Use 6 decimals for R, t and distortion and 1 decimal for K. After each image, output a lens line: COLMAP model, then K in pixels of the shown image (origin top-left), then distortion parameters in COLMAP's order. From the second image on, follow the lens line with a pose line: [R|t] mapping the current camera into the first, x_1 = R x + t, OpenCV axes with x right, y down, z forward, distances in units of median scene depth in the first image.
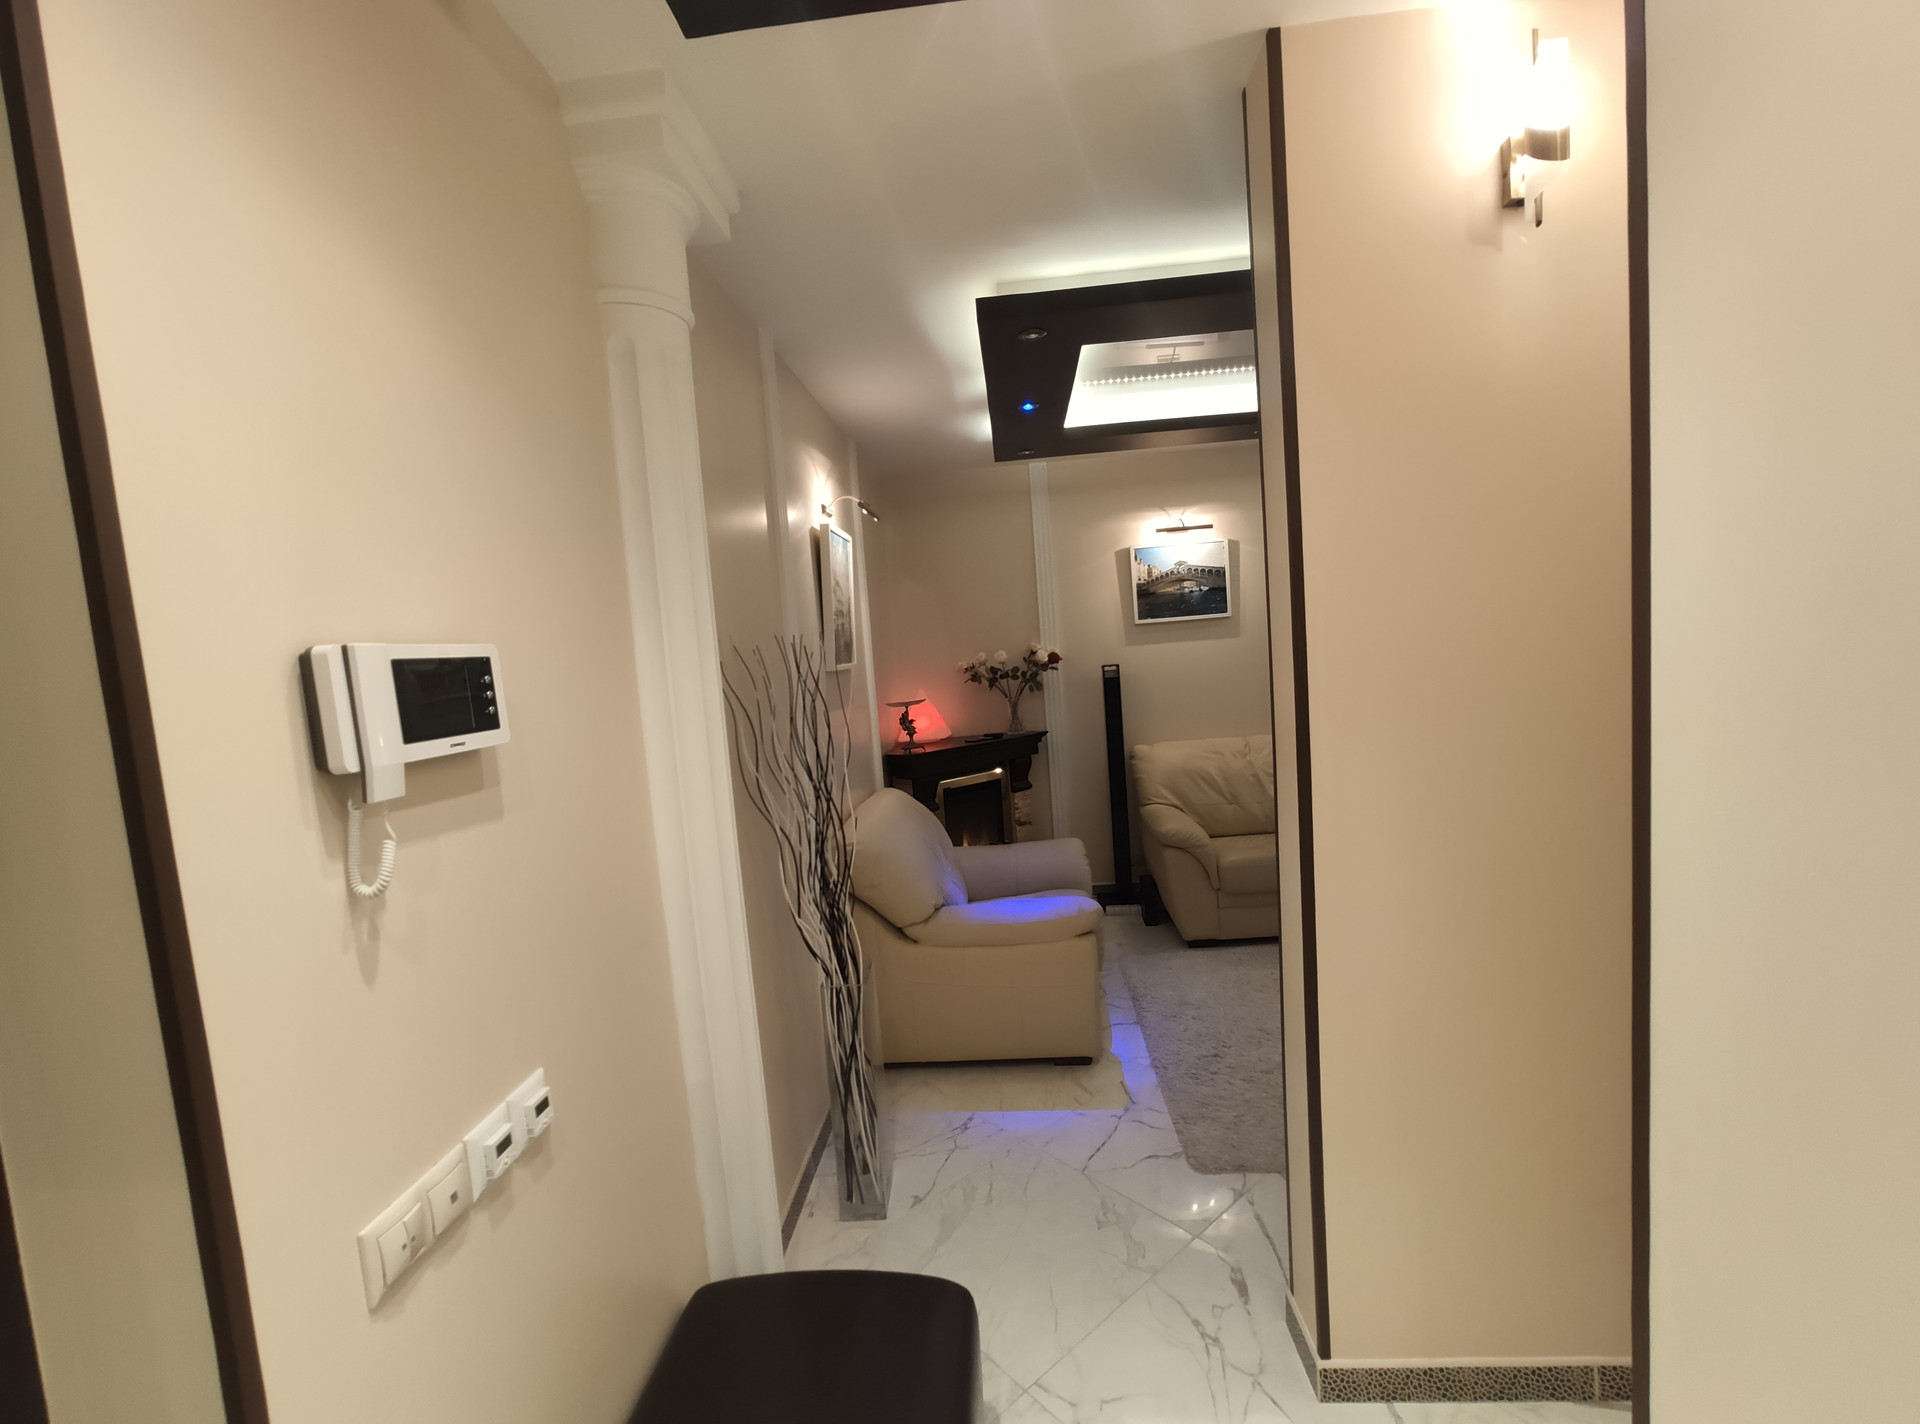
lens RADIAL K [[843.7, 0, 956.5], [0, 843.7, 727.1], [0, 0, 1]] dist [-0.044035, 0.037043]
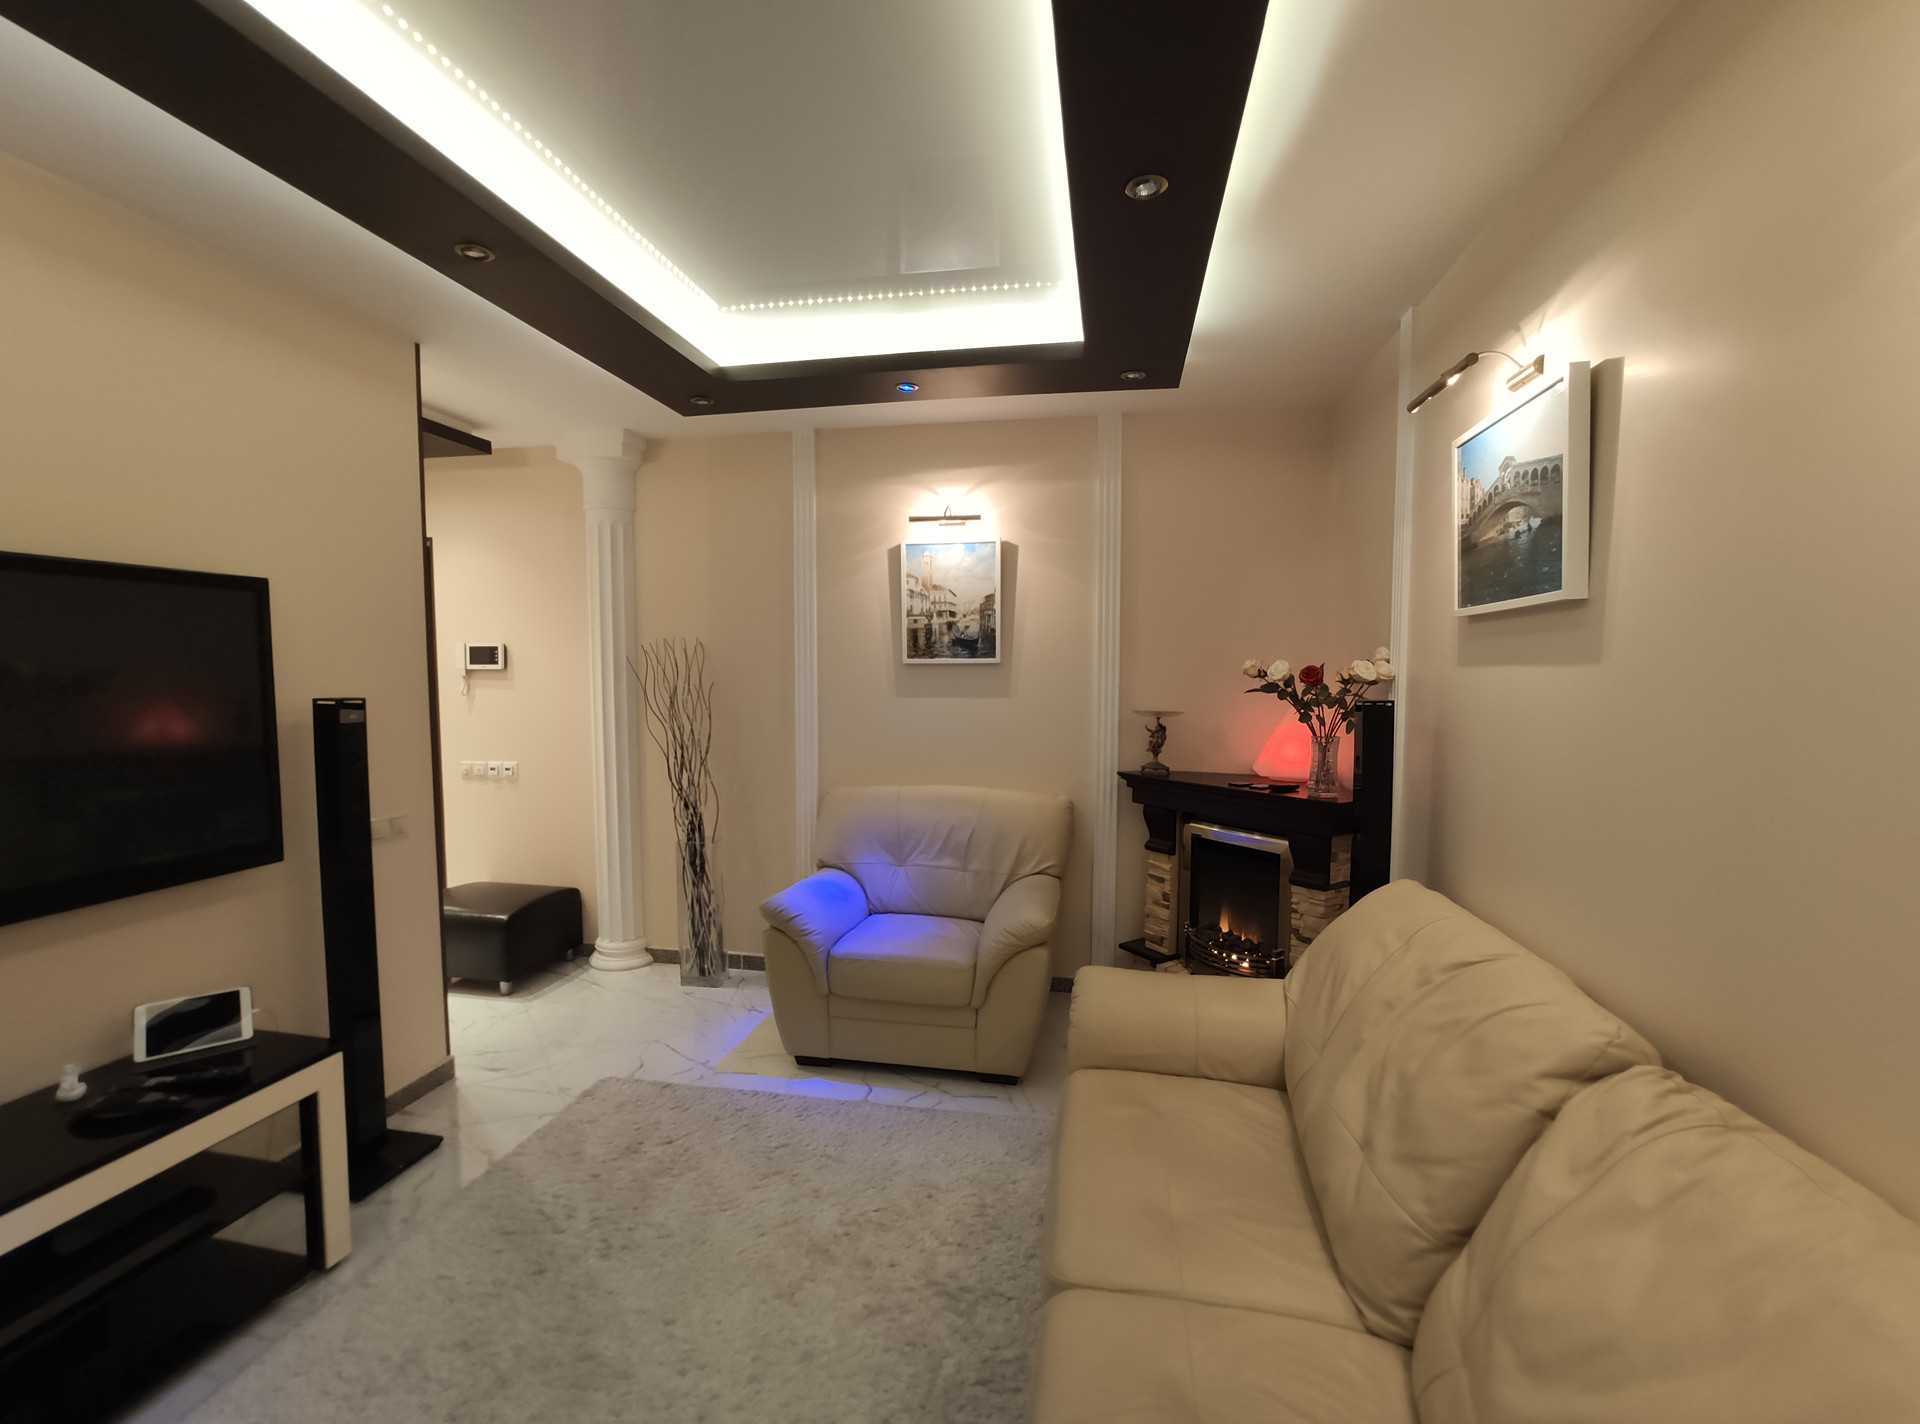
lens RADIAL K [[843.7, 0, 956.5], [0, 843.7, 727.1], [0, 0, 1]] dist [-0.044035, 0.037043]
pose [[-0.107071, 0.144840, -0.983645, 0.704136], [-0.086026, 0.984272, 0.154297, -0.114501], [0.990523, 0.101139, -0.092927, 0.810416]]
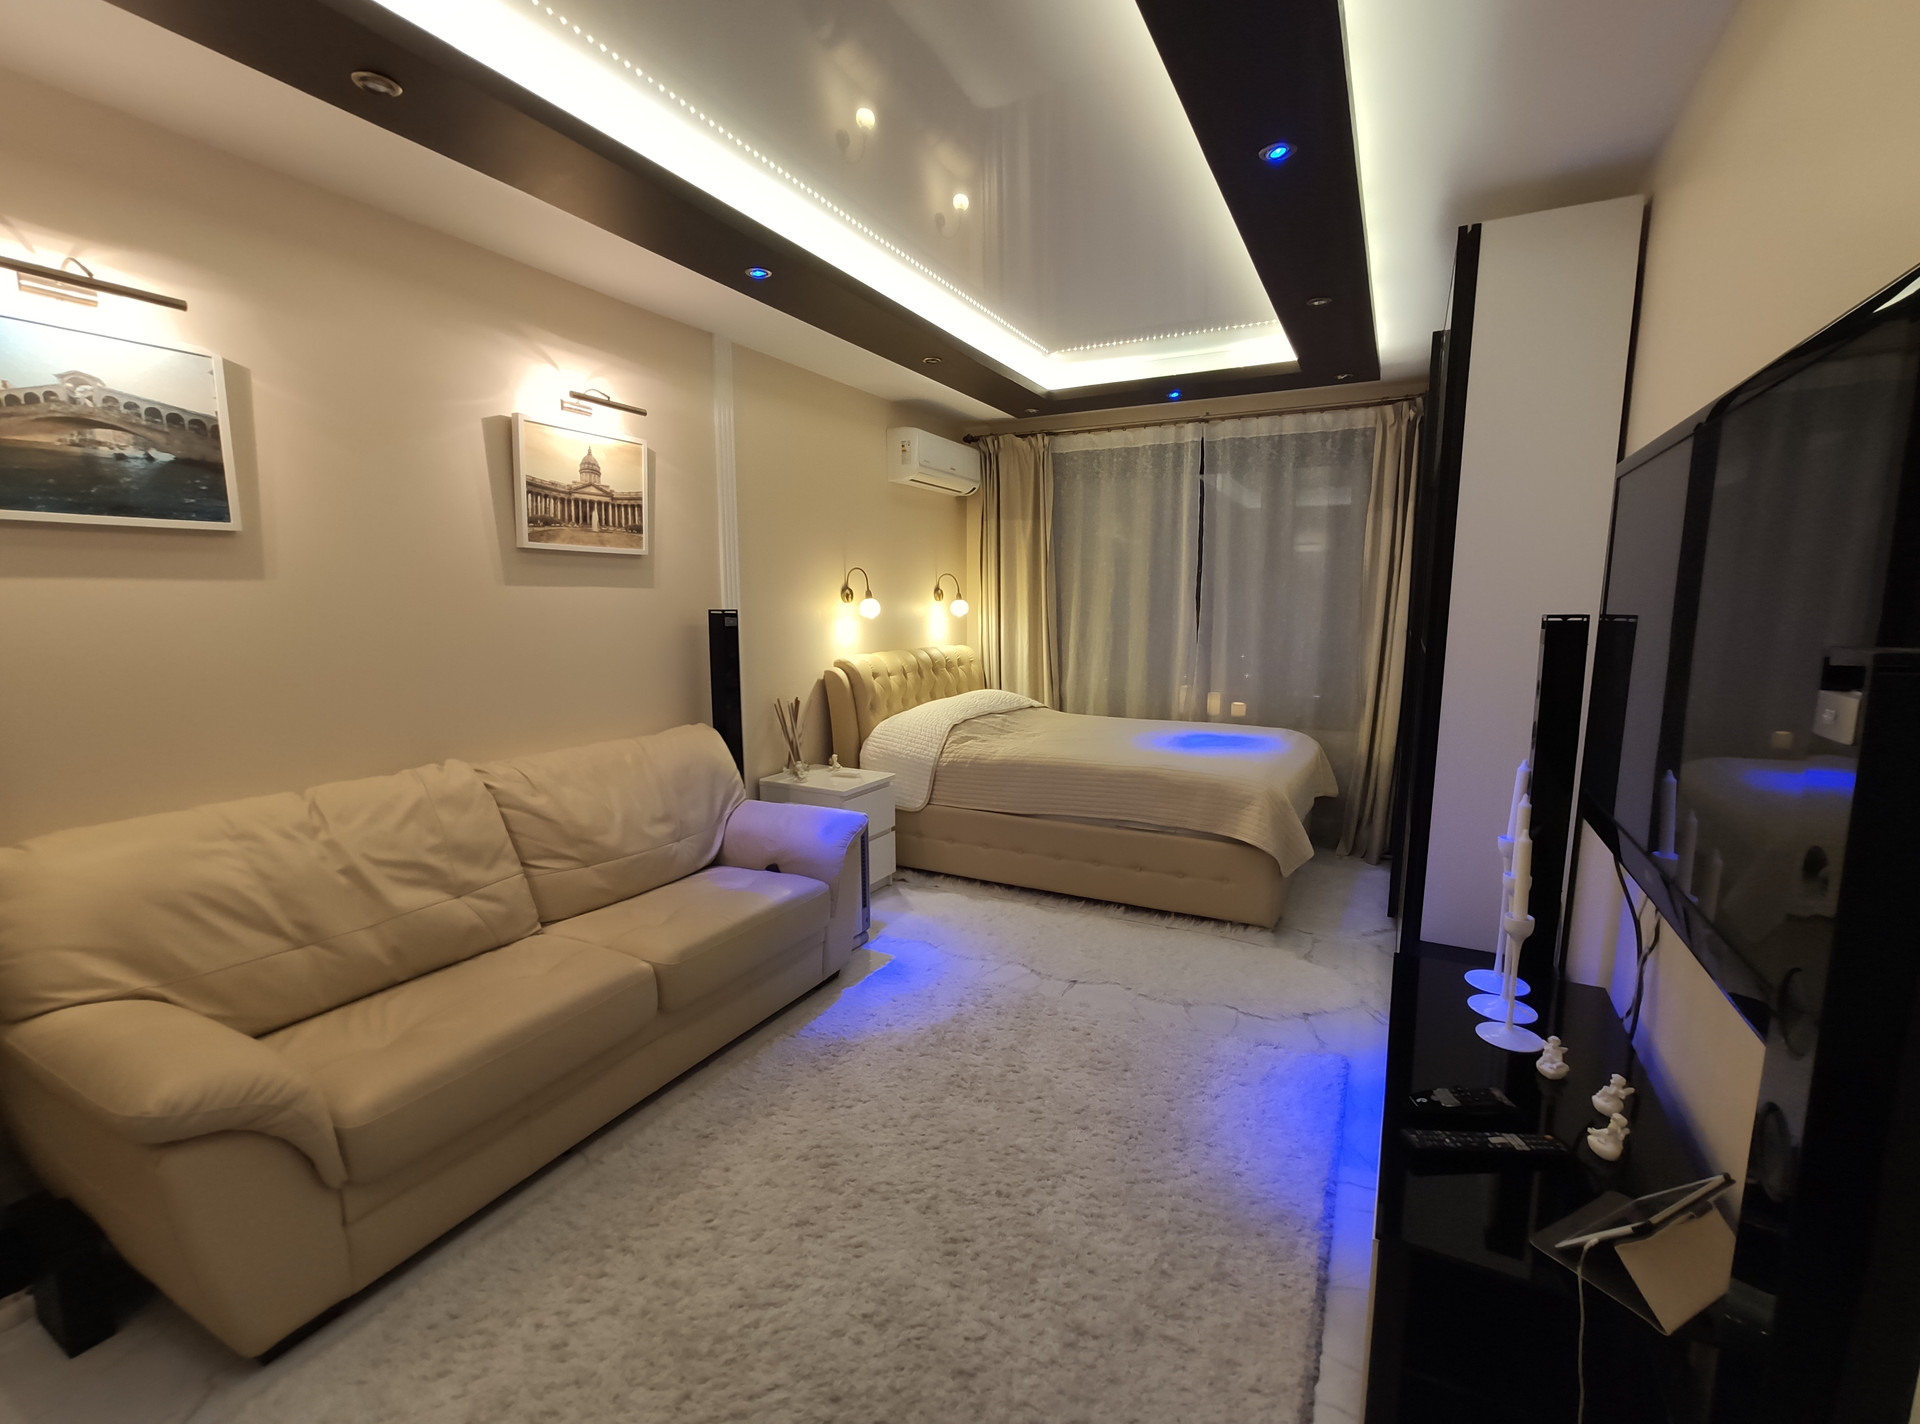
lens RADIAL K [[841.0, 0, 956.7], [0, 841.0, 723.2], [0, 0, 1]] dist [-0.031938, 0.018472]
pose [[0.399144, -0.059546, 0.914953, 0.064606], [0.057171, 0.997563, 0.039982, -0.024480], [-0.915104, 0.036350, 0.401575, 0.476712]]
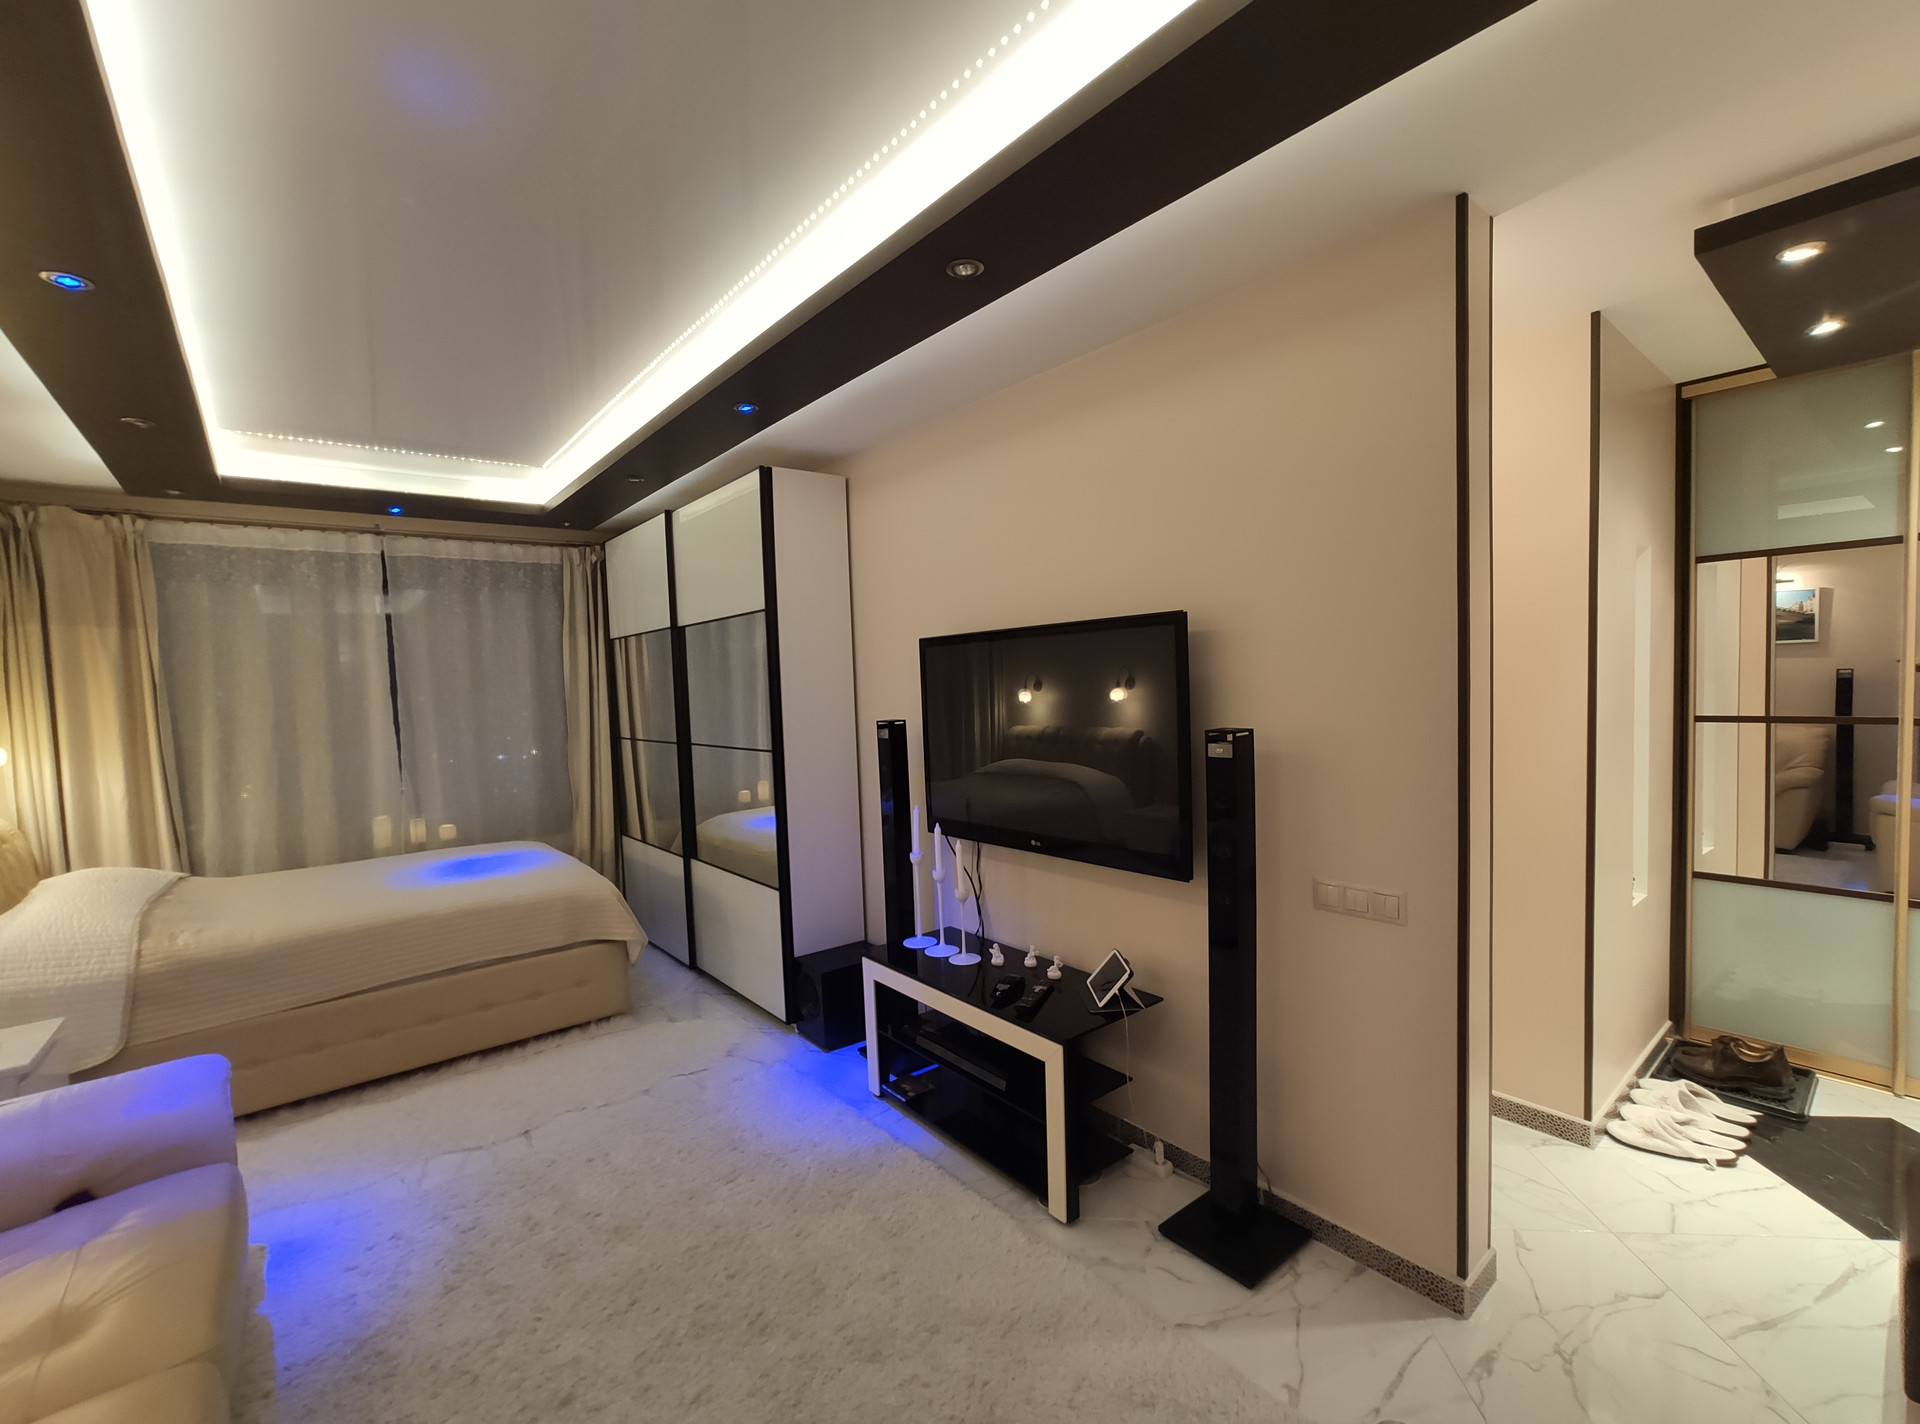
lens RADIAL K [[835.7, 0, 958.1], [0, 835.7, 723.6], [0, 0, 1]] dist [-0.023280, 0.010356]
pose [[-0.683103, 0.062669, 0.727628, 0.011967], [0.155543, 0.985937, 0.061108, -0.076131], [-0.713566, 0.154921, -0.683244, 0.812766]]
